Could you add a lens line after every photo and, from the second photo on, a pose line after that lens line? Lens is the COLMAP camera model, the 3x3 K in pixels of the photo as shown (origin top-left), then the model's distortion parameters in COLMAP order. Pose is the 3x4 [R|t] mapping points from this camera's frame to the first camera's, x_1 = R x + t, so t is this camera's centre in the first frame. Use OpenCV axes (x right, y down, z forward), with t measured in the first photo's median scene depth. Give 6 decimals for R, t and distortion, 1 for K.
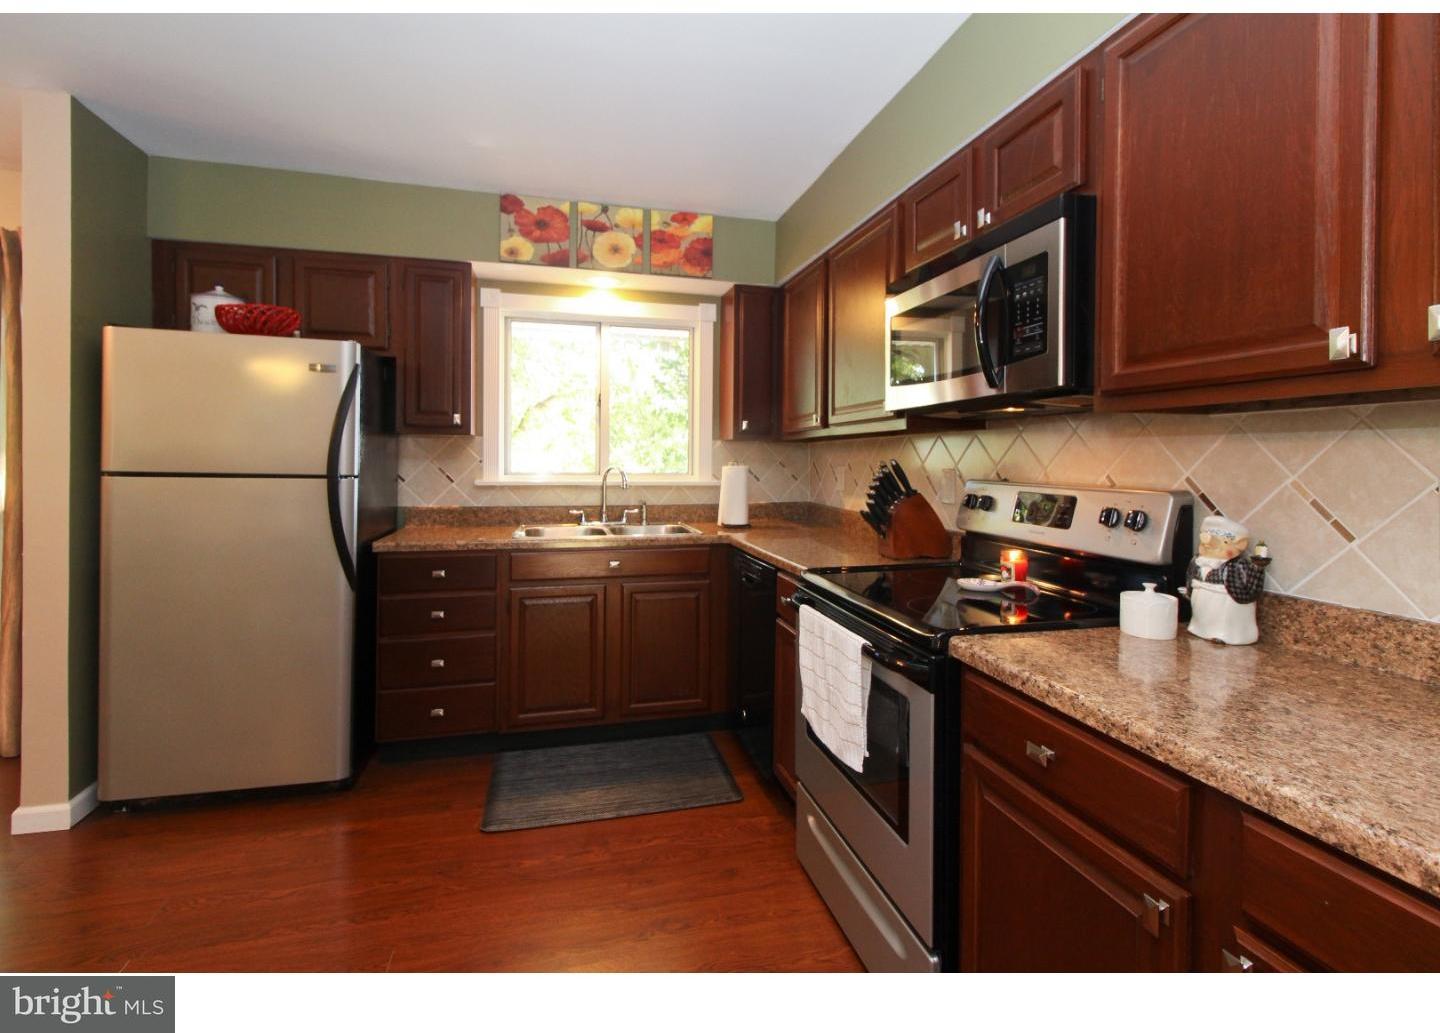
lens RADIAL K [[687.3, 0, 740.6], [0, 687.3, 462.2], [0, 0, 1]] dist [0.035160, -0.000753]
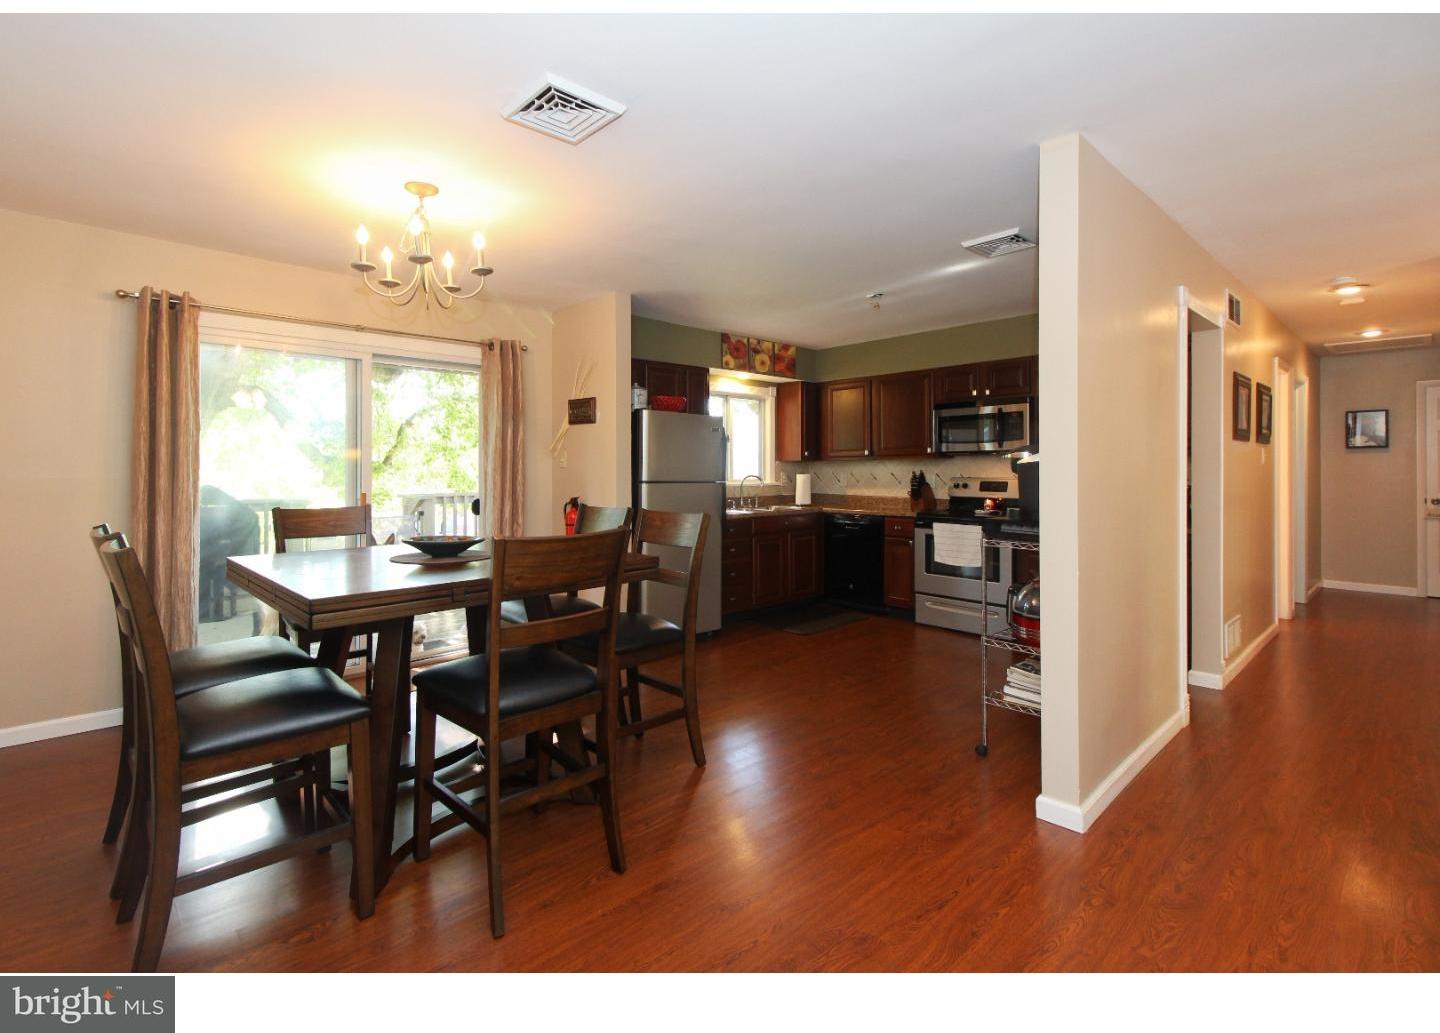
lens RADIAL K [[690.9, 0, 721.9], [0, 690.9, 477.7], [0, 0, 1]] dist [0.040899, -0.014809]
pose [[0.880967, -0.011418, 0.473040, -1.218599], [0.009702, 0.999935, 0.006068, 0.000199], [-0.473079, -0.000756, 0.881020, -0.662026]]
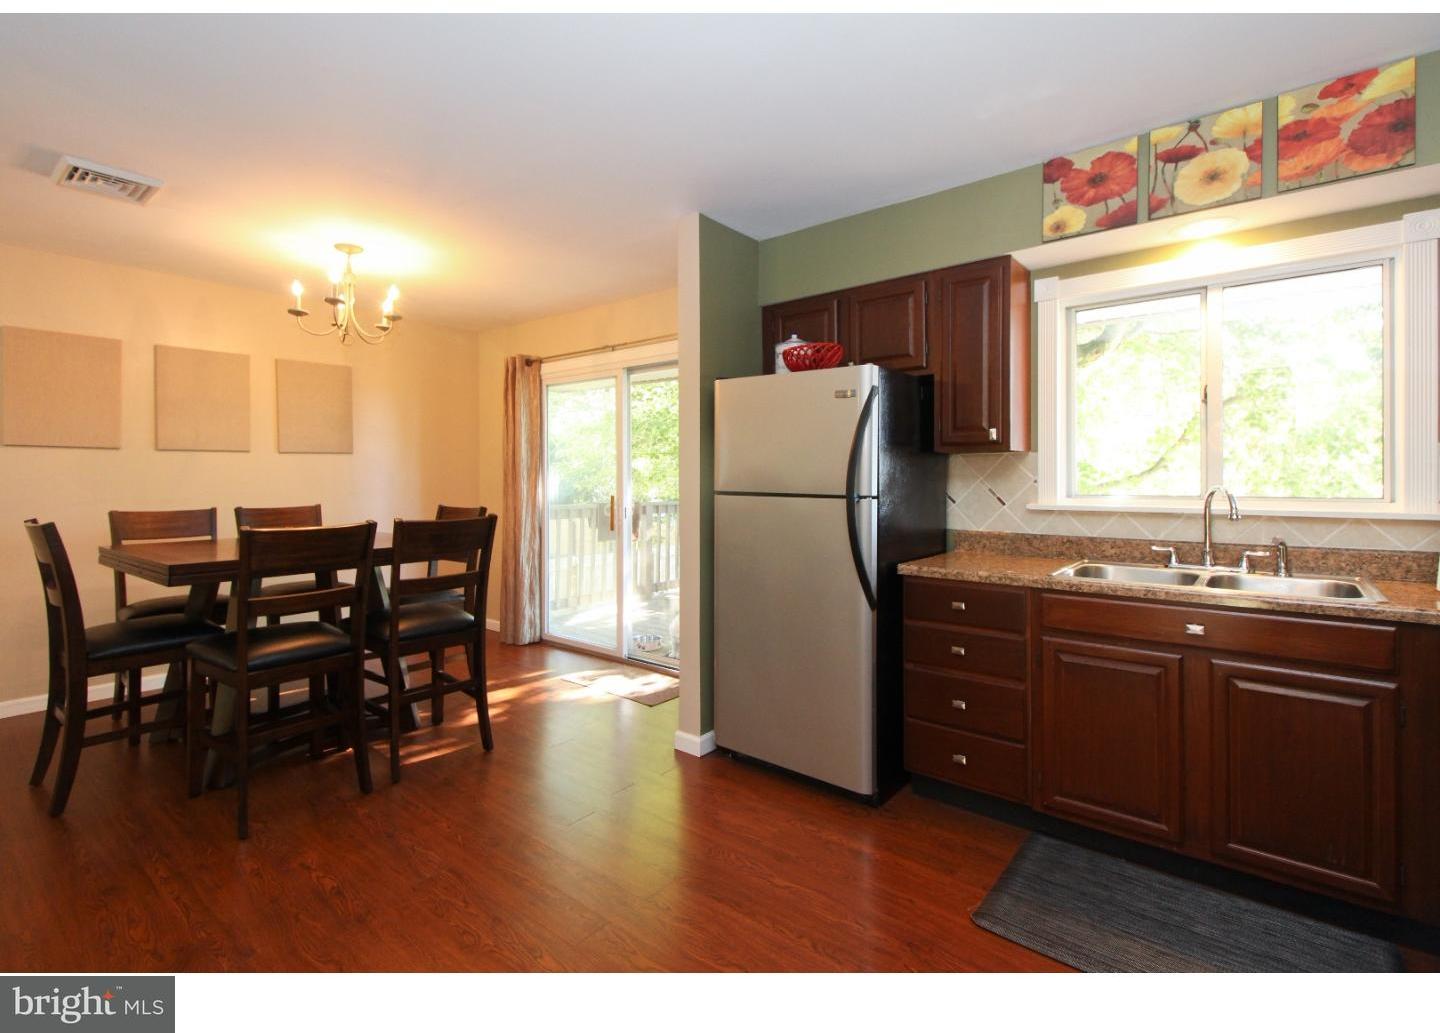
lens RADIAL K [[690.9, 0, 721.9], [0, 690.9, 477.7], [0, 0, 1]] dist [0.040899, -0.014809]
pose [[0.584235, -0.010430, -0.811517, 0.105975], [0.004982, 0.999945, -0.009266, 0.000161], [0.811569, 0.001370, 0.584255, 0.184894]]
